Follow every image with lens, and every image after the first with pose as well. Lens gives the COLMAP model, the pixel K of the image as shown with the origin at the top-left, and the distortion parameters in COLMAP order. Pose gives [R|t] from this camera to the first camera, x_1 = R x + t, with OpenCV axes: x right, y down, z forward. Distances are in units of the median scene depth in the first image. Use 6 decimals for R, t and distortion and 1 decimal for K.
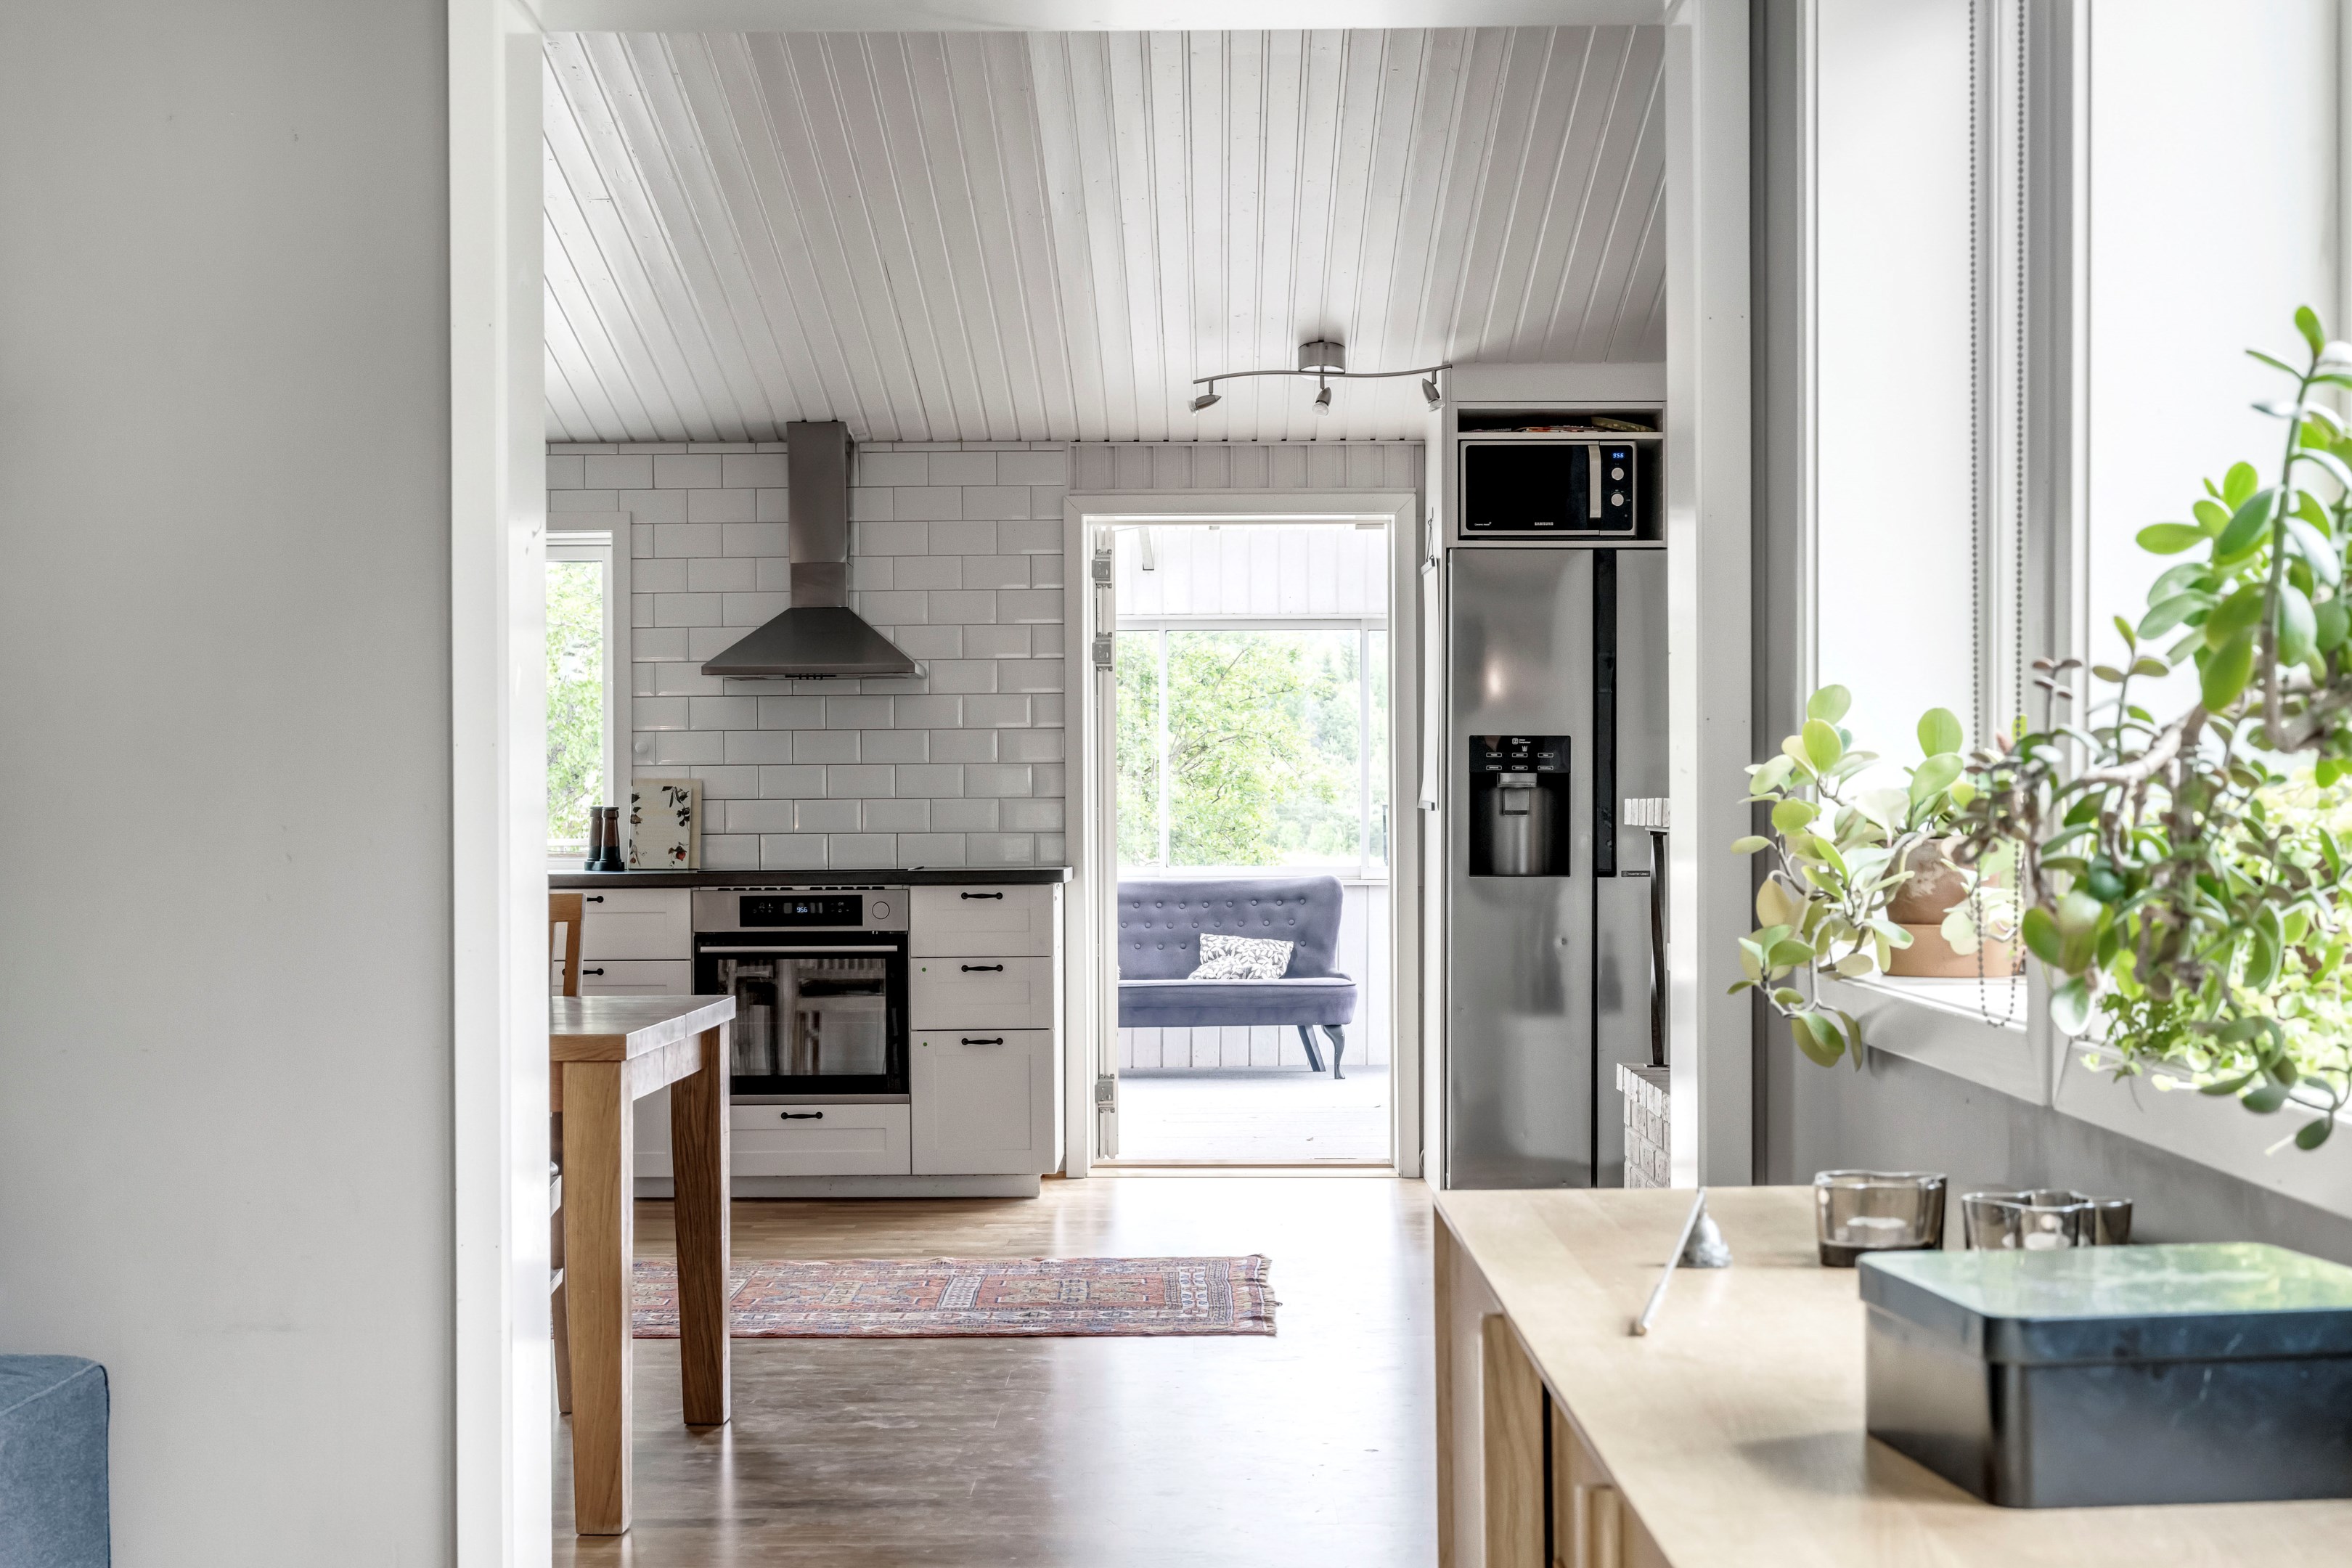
lens RADIAL K [[1830.2, 0, 1233.3], [0, 1830.2, 775.9], [0, 0, 1]] dist [-0.009738, 0.001458]
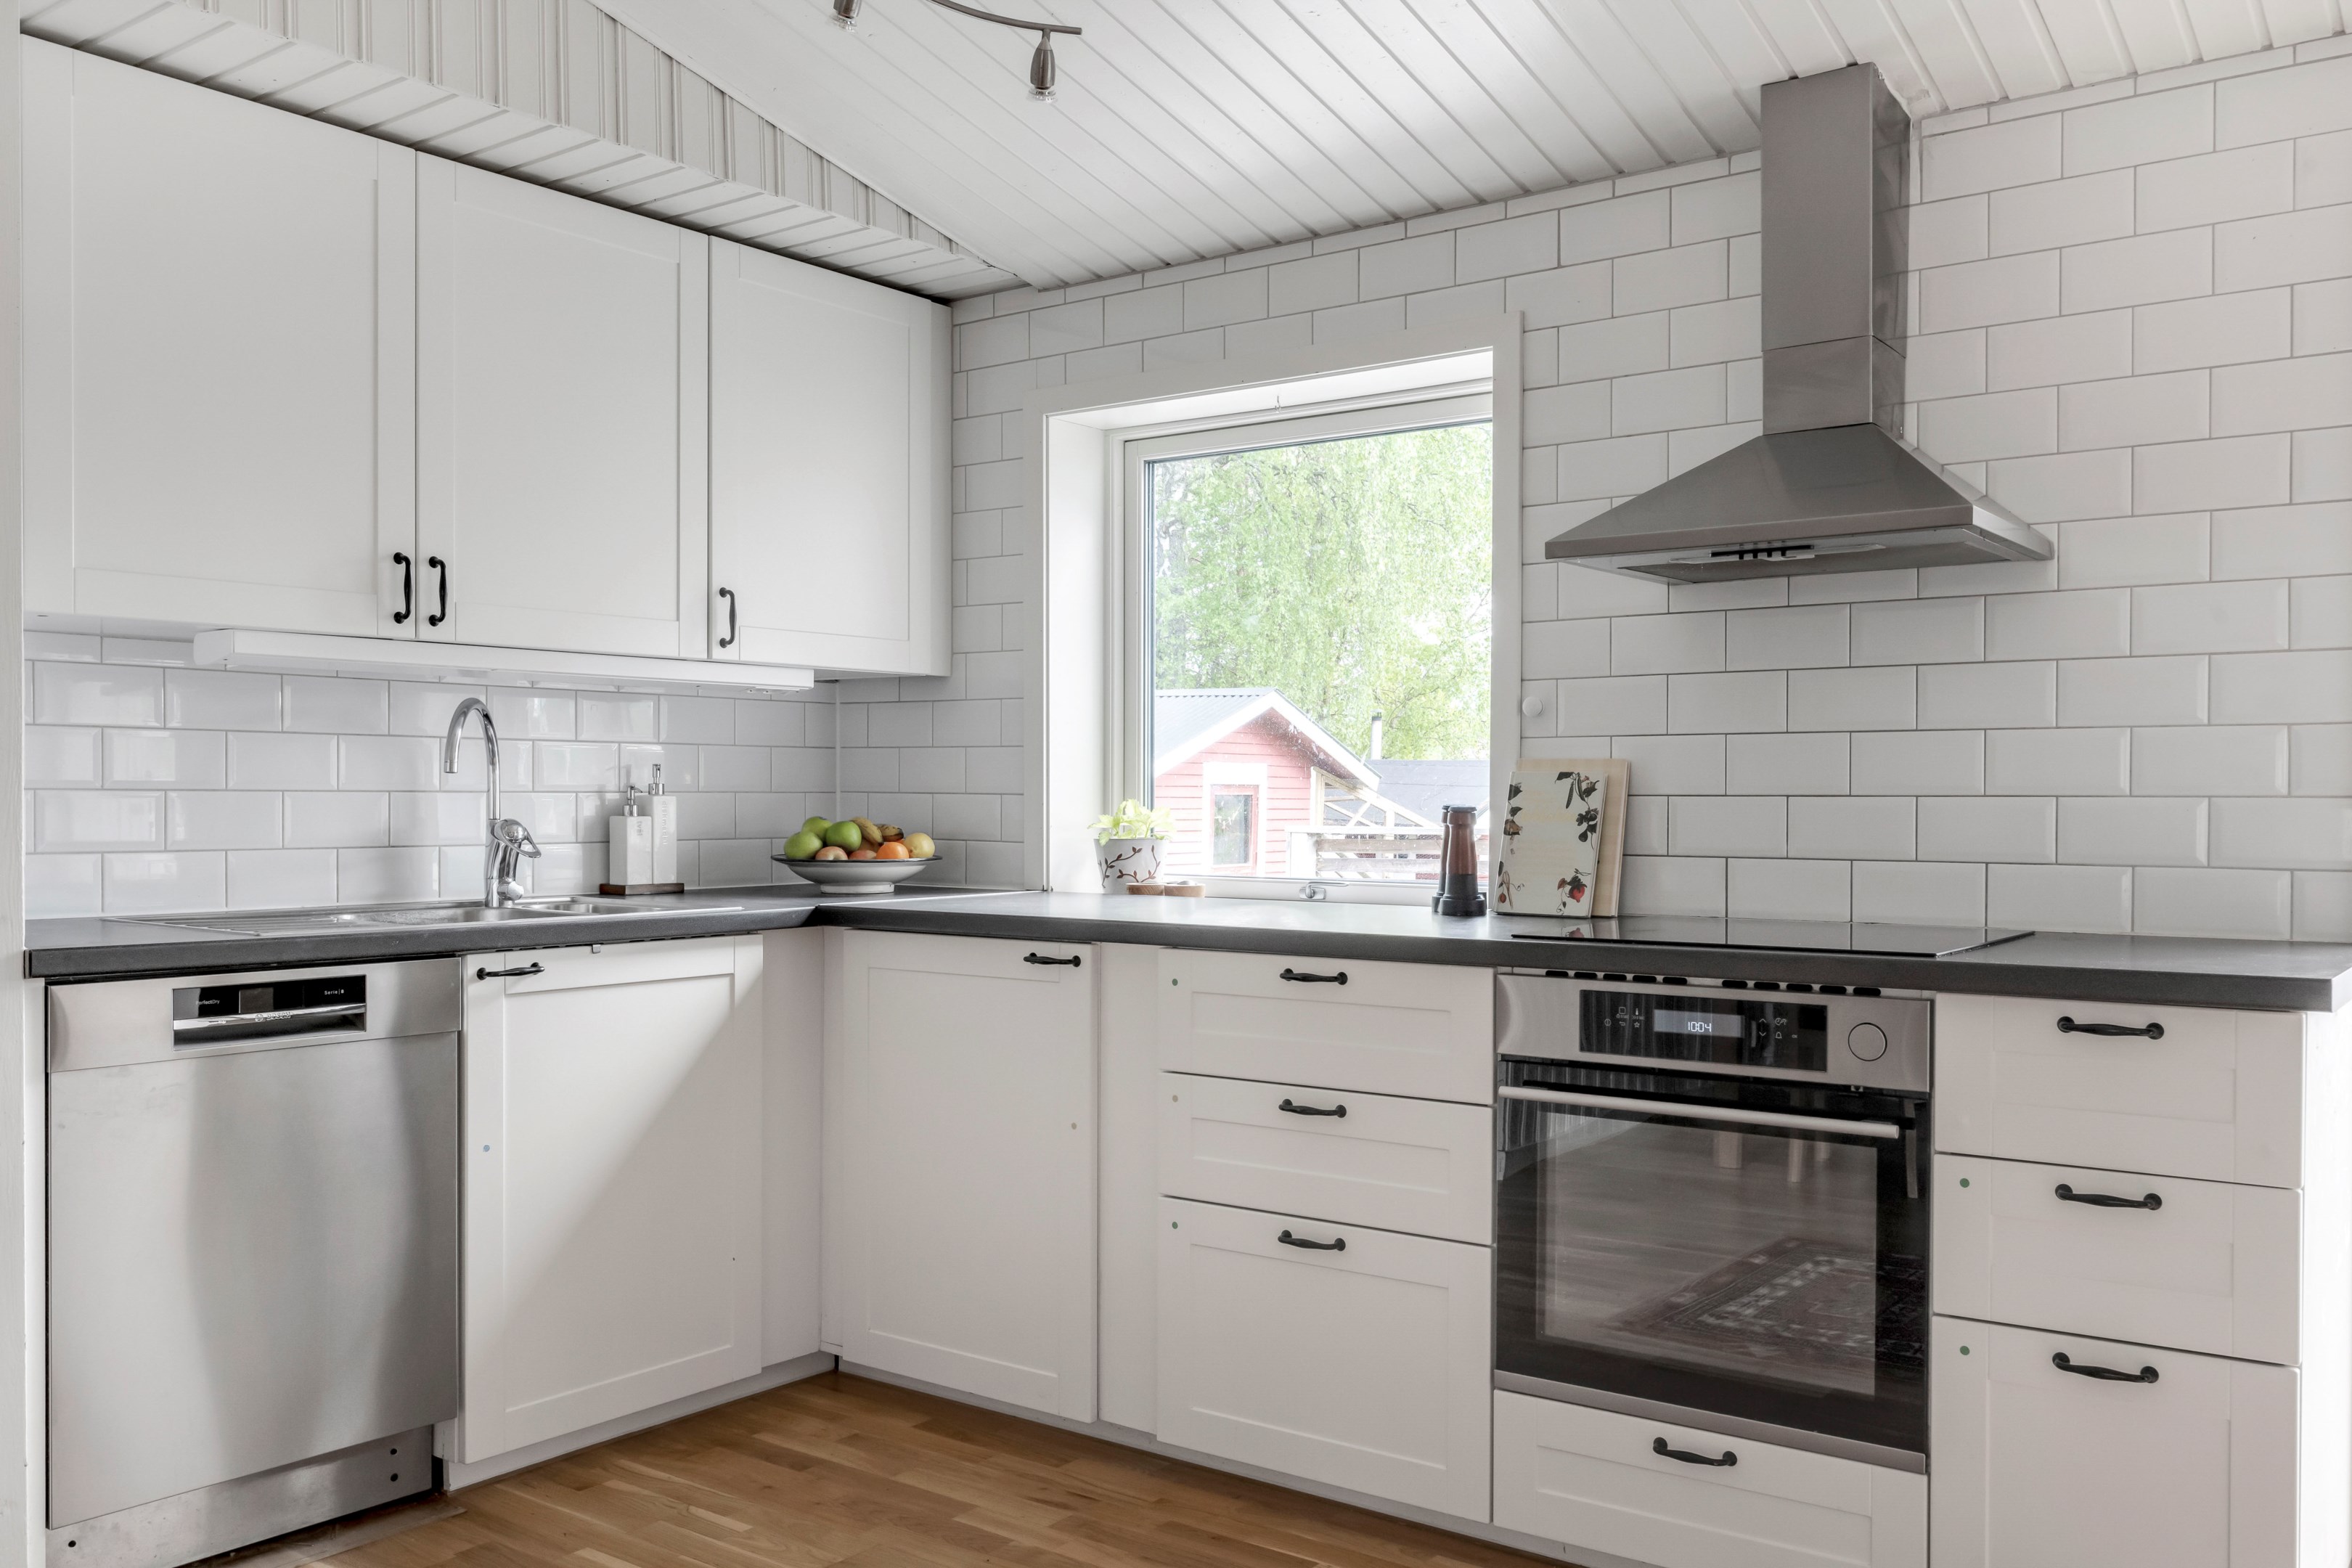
lens RADIAL K [[1830.2, 0, 1233.3], [0, 1830.2, 775.9], [0, 0, 1]] dist [-0.009738, 0.001458]
pose [[0.762358, 0.004692, -0.647138, -0.015852], [-0.000176, 0.999975, 0.007042, 0.003096], [0.647155, -0.005254, 0.762340, 0.506706]]
